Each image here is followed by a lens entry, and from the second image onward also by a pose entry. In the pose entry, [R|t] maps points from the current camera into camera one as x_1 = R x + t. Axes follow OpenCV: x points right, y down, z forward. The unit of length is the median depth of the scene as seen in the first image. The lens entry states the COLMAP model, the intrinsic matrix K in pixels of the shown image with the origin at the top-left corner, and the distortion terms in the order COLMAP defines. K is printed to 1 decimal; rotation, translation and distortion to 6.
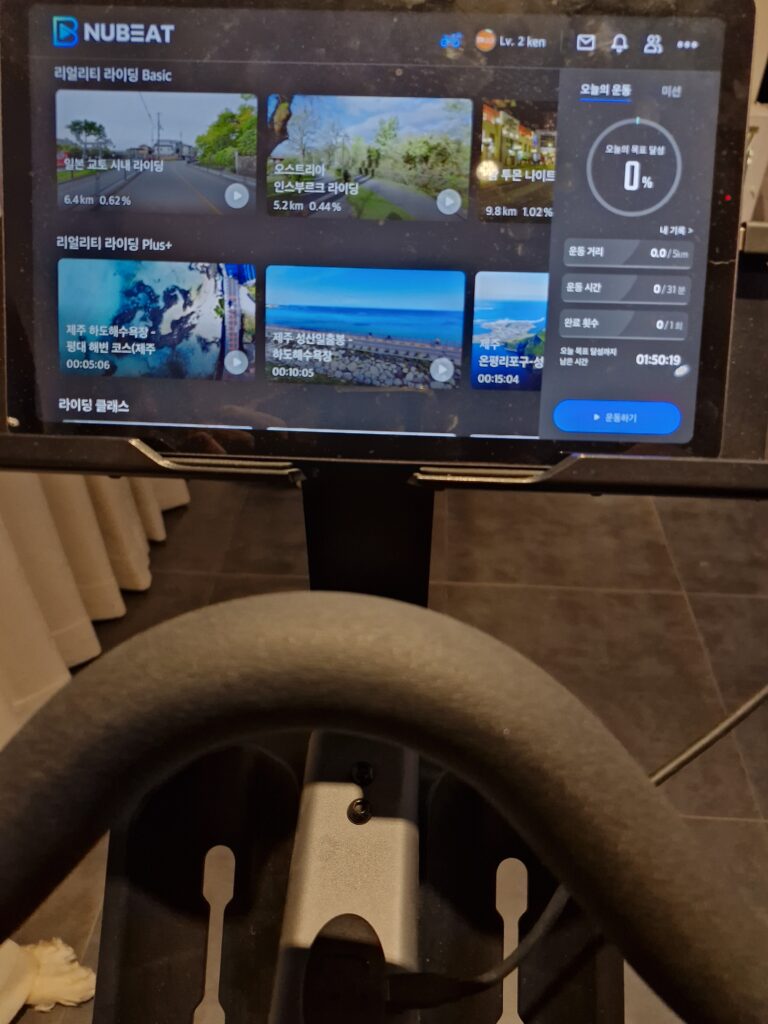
lens RADIAL K [[706.7, 0, 388.3], [0, 706.7, 507.0], [0, 0, 1]] dist [0.031239, -0.023528]
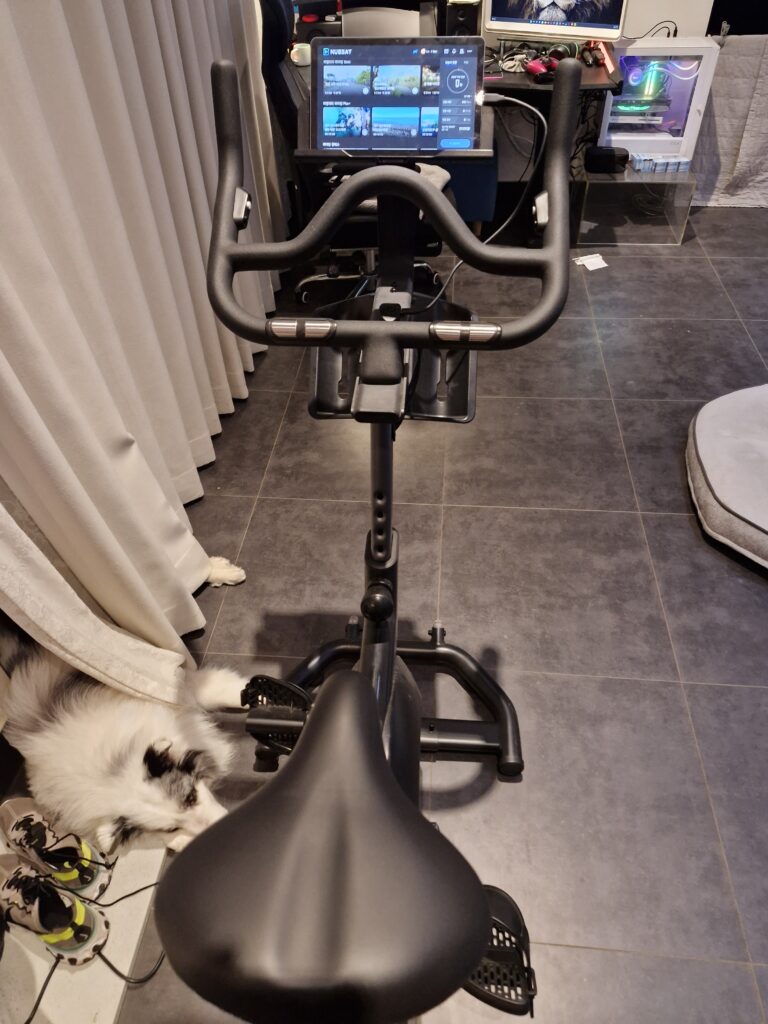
lens RADIAL K [[706.7, 0, 378.1], [0, 706.7, 518.2], [0, 0, 1]] dist [0.031239, -0.023528]
pose [[0.998617, 0.004058, -0.052423, 0.095066], [0.000078, 0.996901, 0.078660, 1.758358], [0.052580, -0.078556, 0.995522, -3.406705]]
